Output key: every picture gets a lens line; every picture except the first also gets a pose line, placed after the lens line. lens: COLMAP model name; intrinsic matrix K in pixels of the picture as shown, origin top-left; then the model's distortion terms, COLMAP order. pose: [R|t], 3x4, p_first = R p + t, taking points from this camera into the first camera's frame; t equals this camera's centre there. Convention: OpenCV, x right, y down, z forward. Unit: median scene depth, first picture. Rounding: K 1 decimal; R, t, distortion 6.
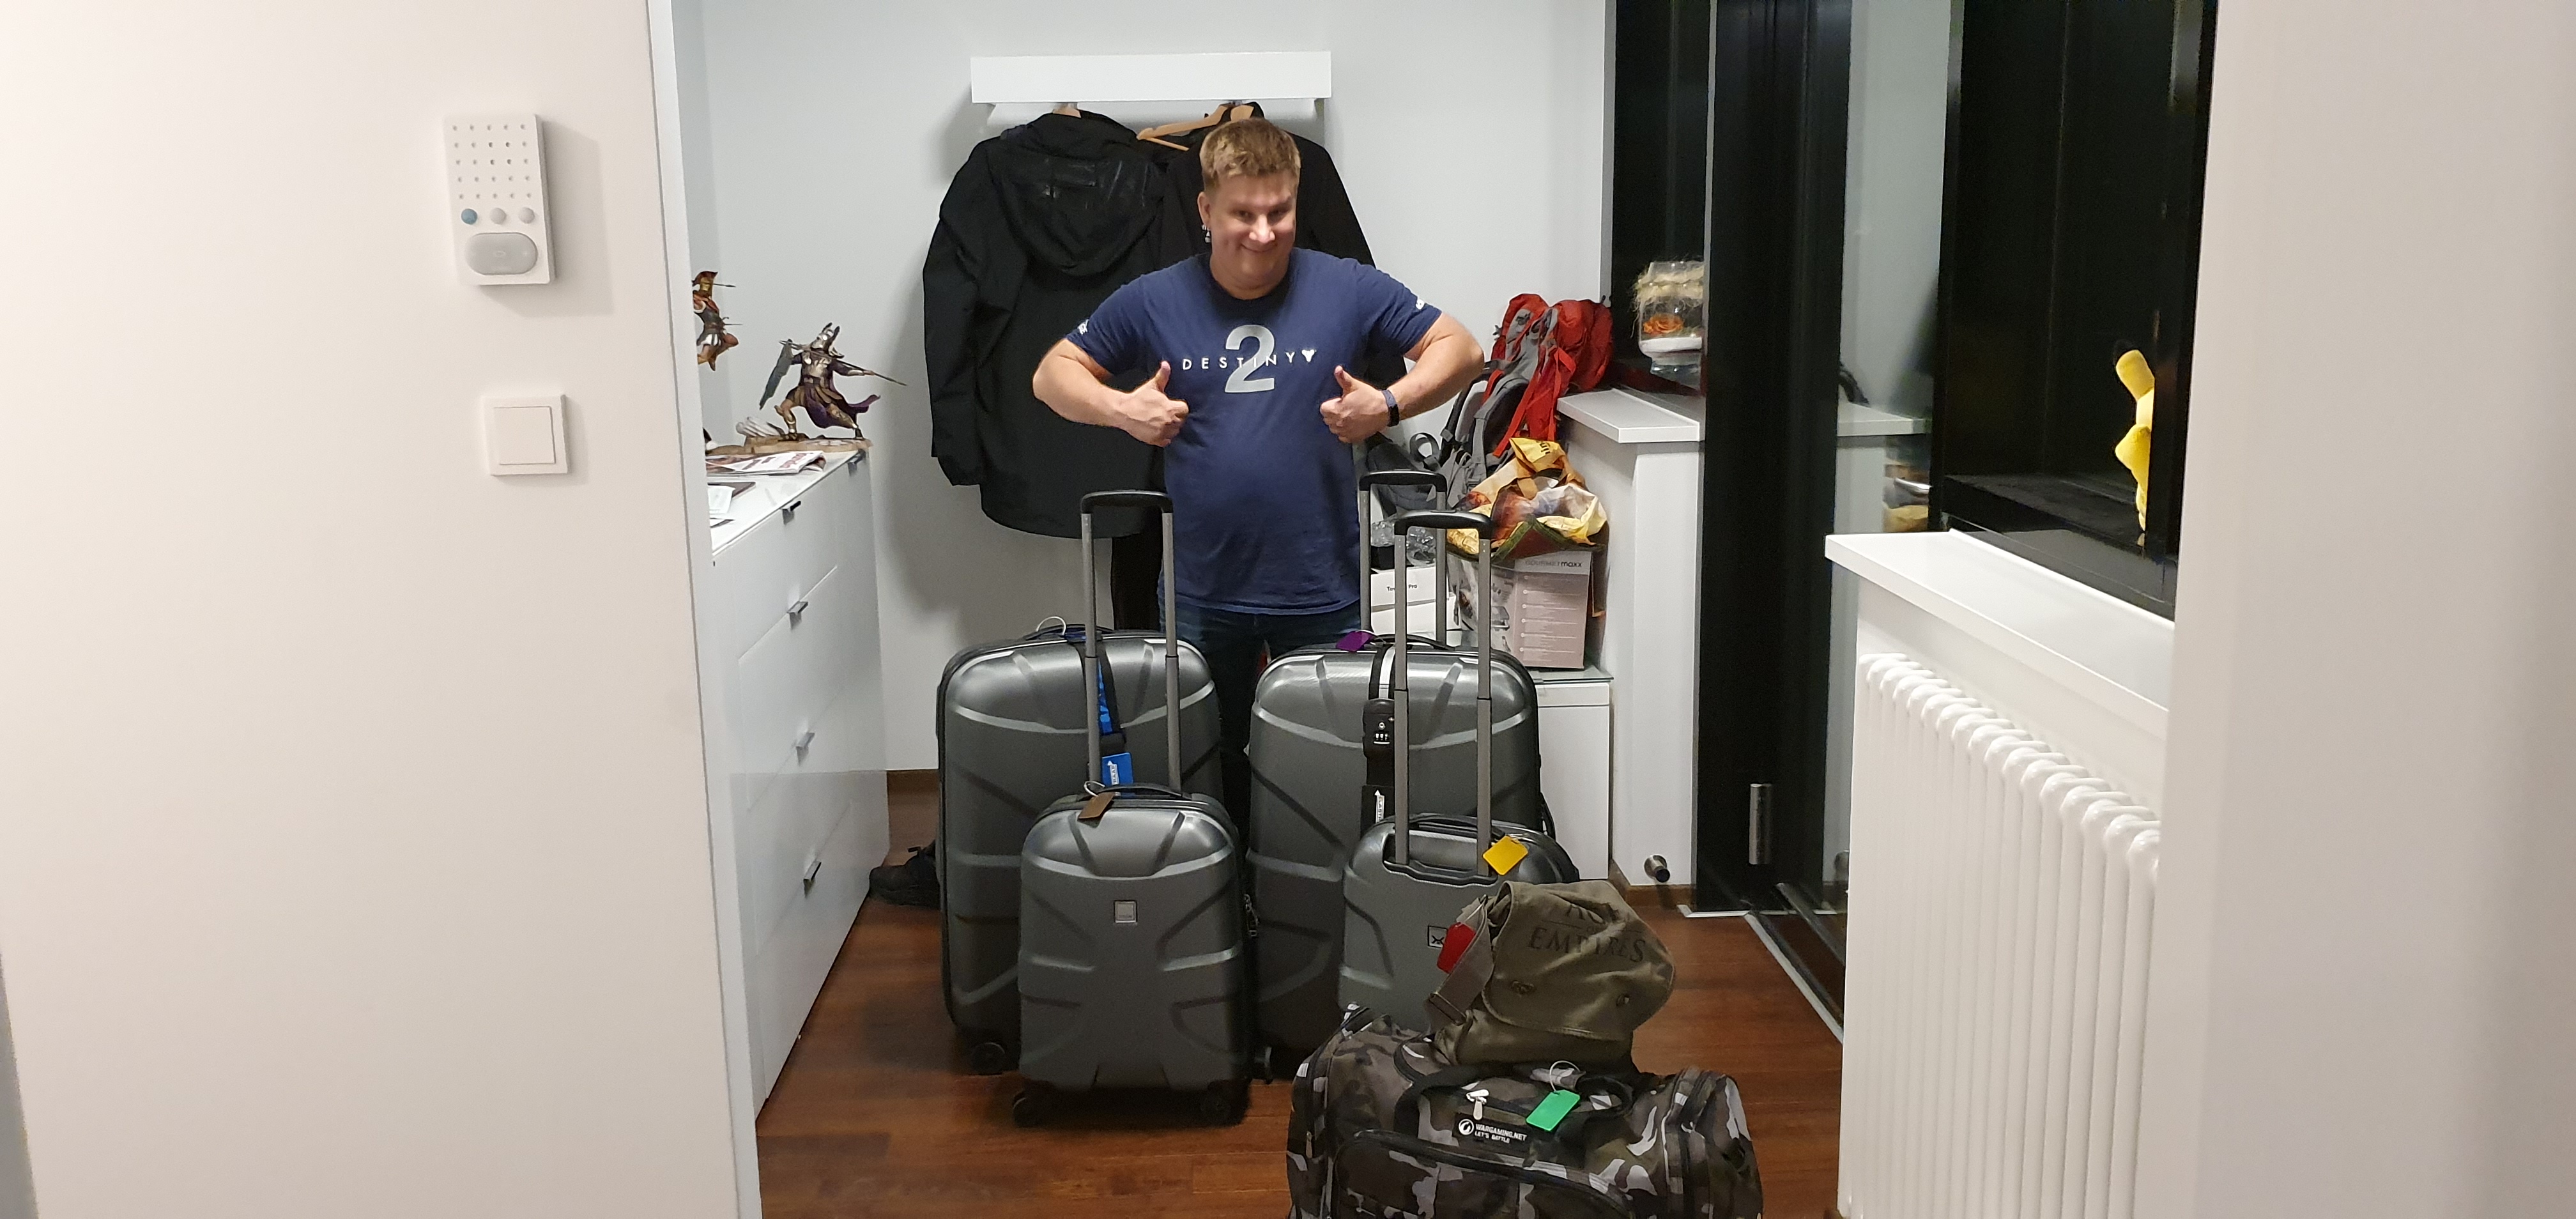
lens RADIAL K [[2004.3, 0, 1298.5], [0, 2004.3, 580.3], [0, 0, 1]] dist [0.053756, -0.065133]
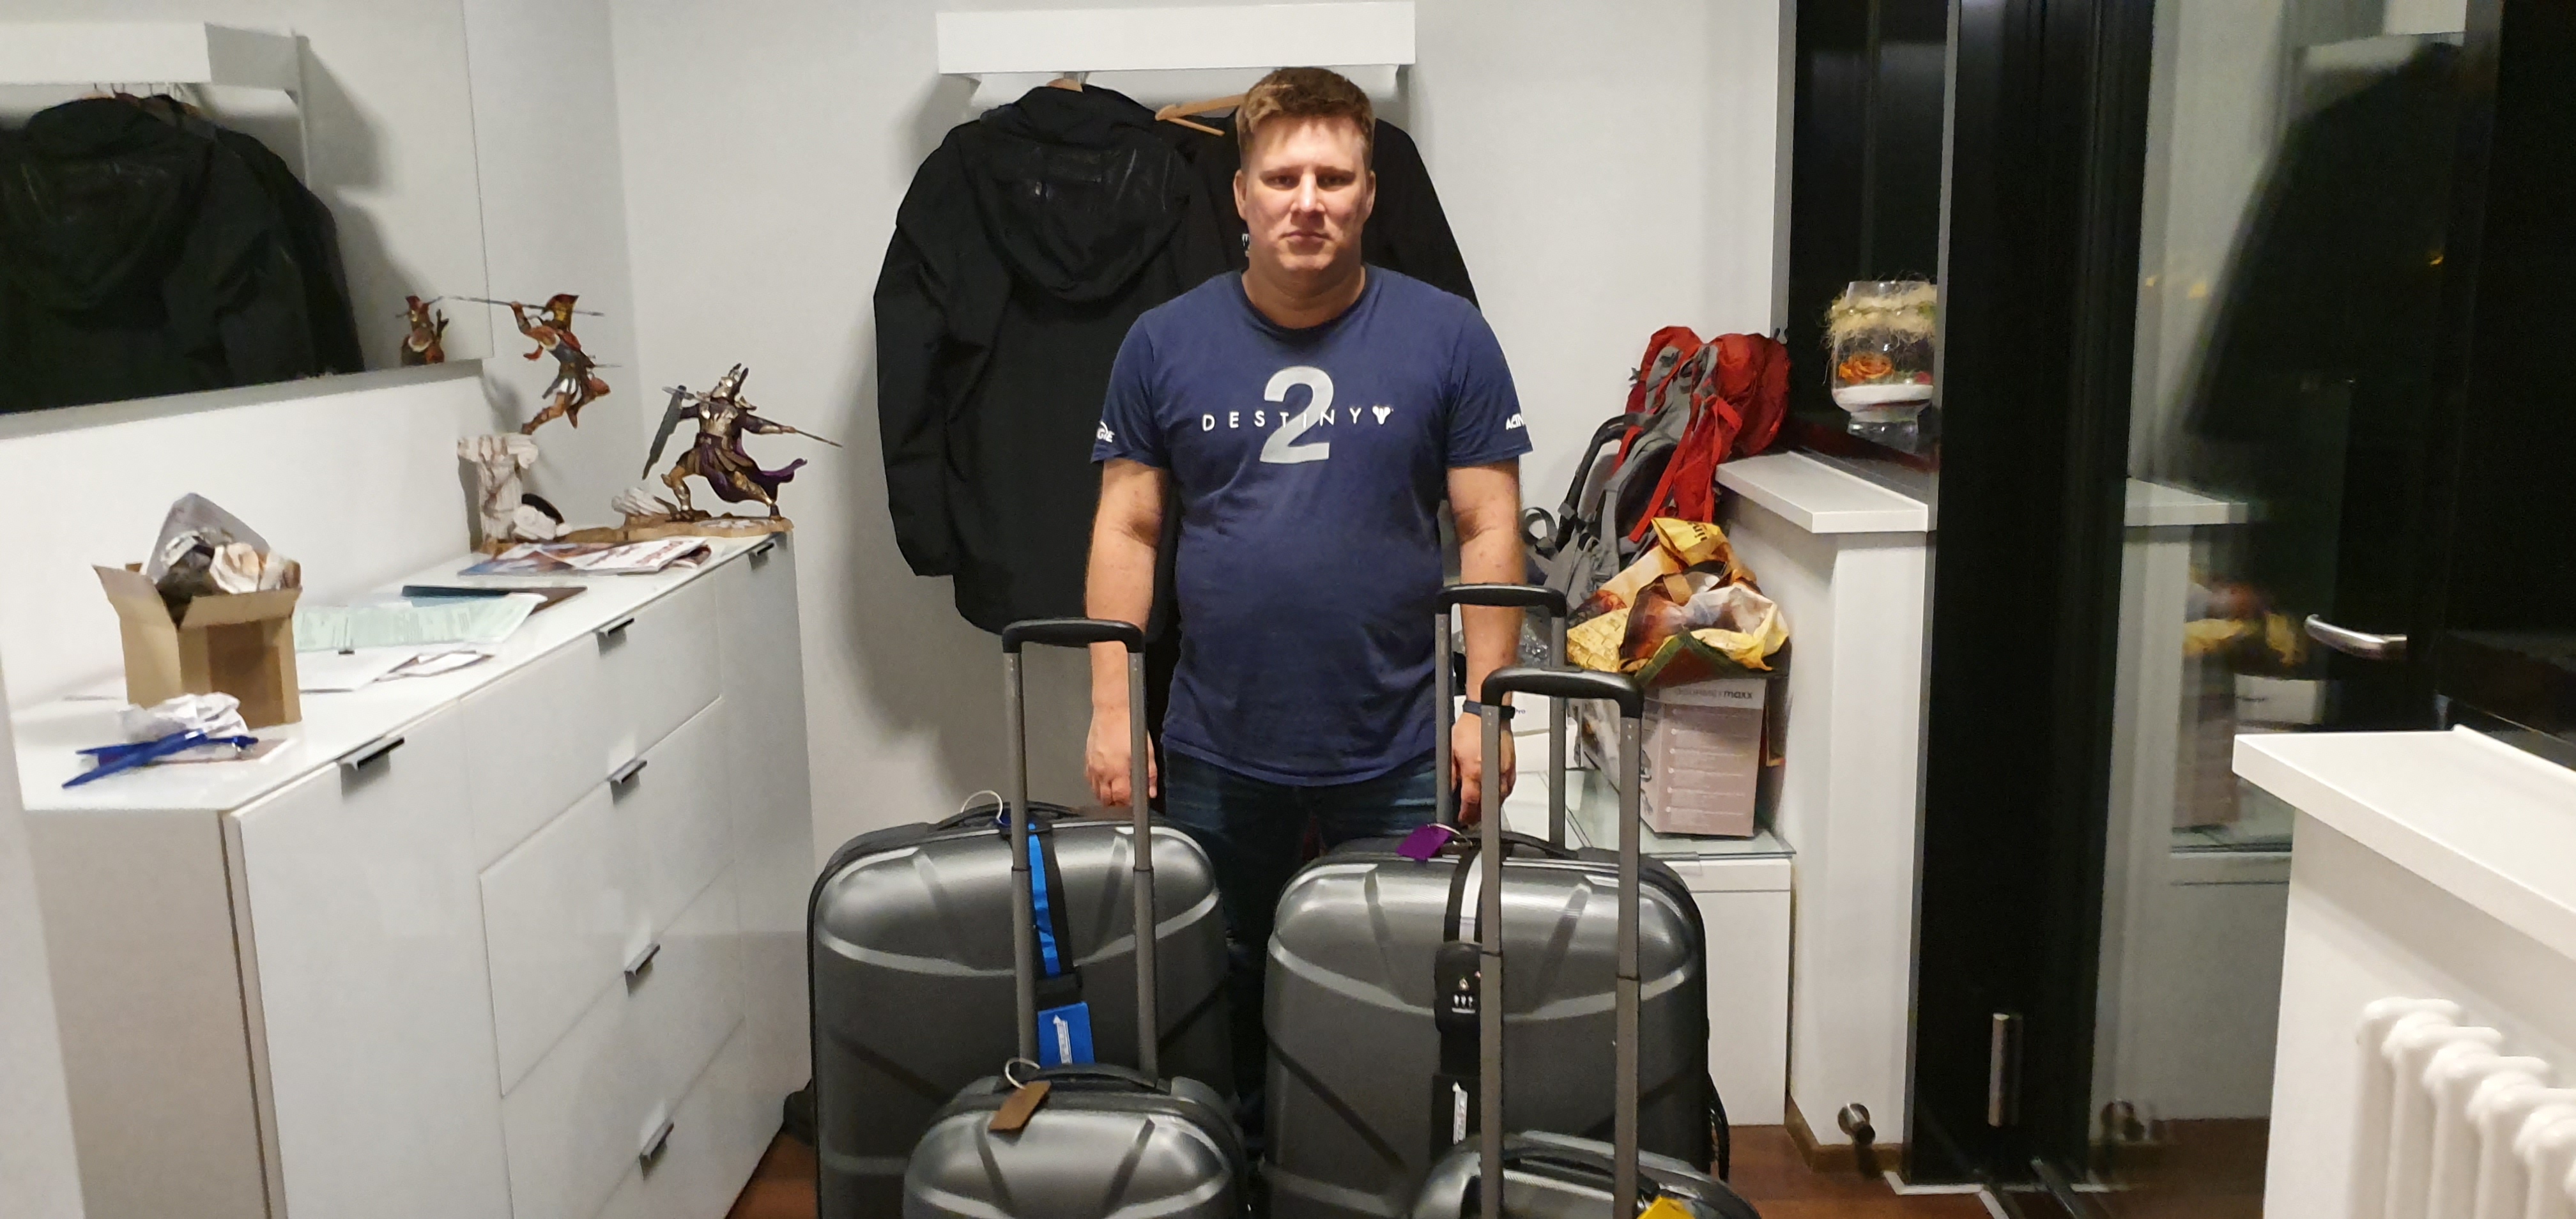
lens RADIAL K [[2004.3, 0, 1289.3], [0, 2004.3, 622.6], [0, 0, 1]] dist [0.053756, -0.065133]
pose [[0.997981, 0.009660, -0.062768, 0.023631], [-0.009701, 0.999953, -0.000349, -0.040936], [0.062762, 0.000957, 0.998028, 0.325830]]
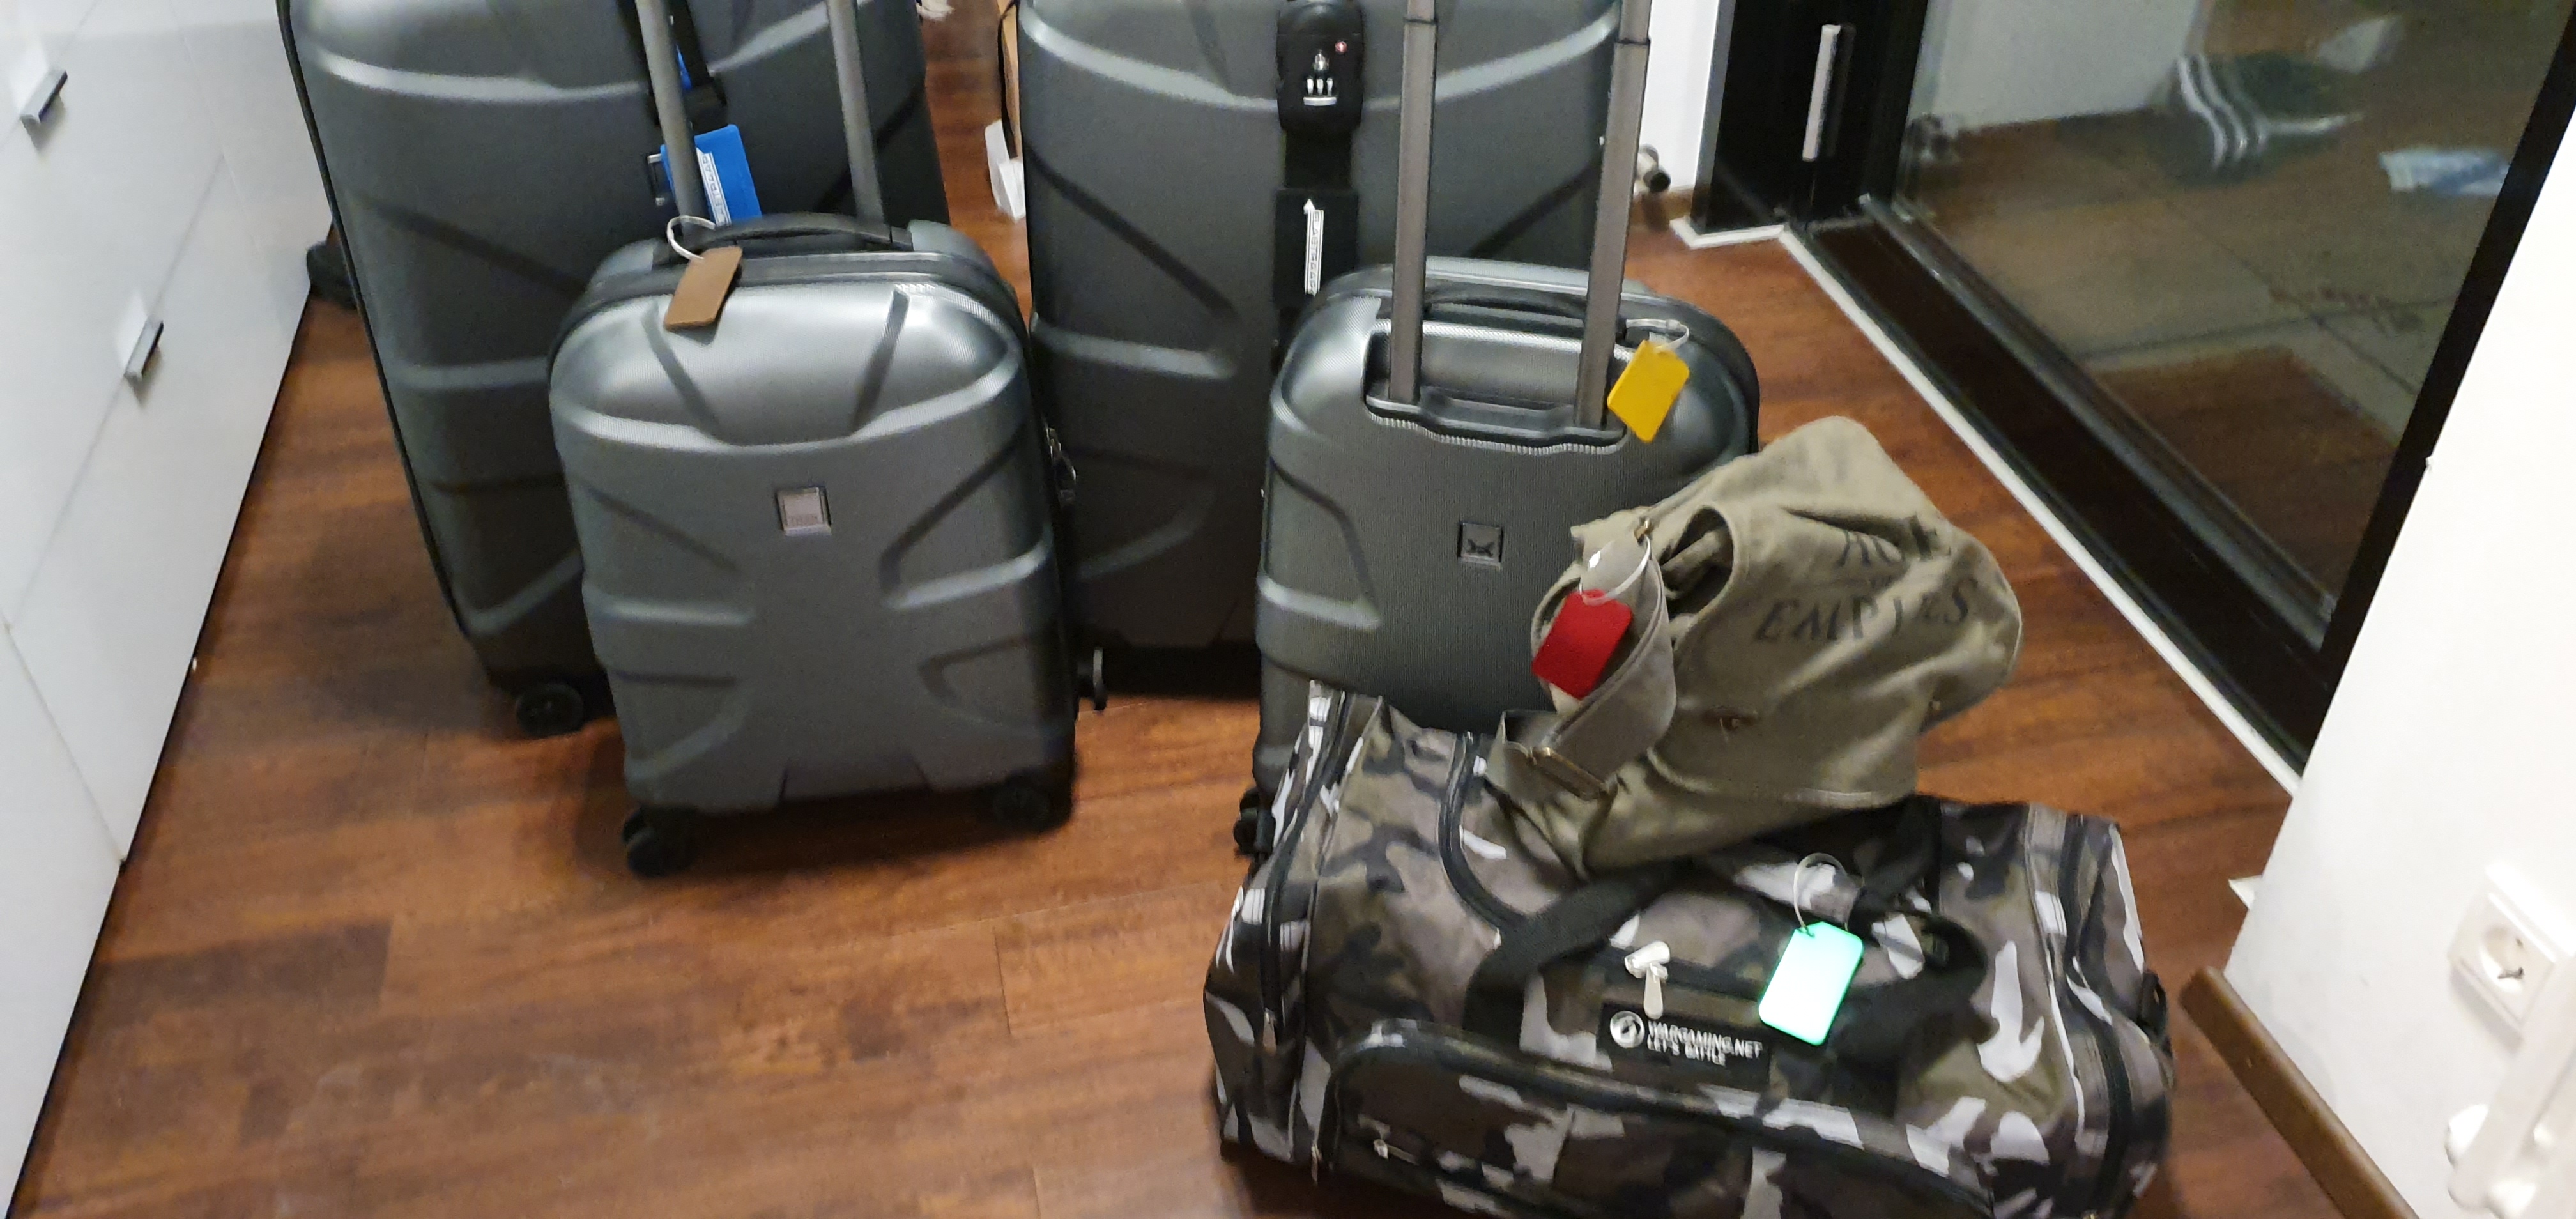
lens RADIAL K [[2004.3, 0, 1258.8], [0, 2004.3, 613.7], [0, 0, 1]] dist [0.053756, -0.065133]
pose [[0.986409, -0.094640, 0.134317, -0.042934], [0.023618, 0.890640, 0.454096, -0.022124], [-0.162604, -0.444752, 0.880770, 0.510985]]
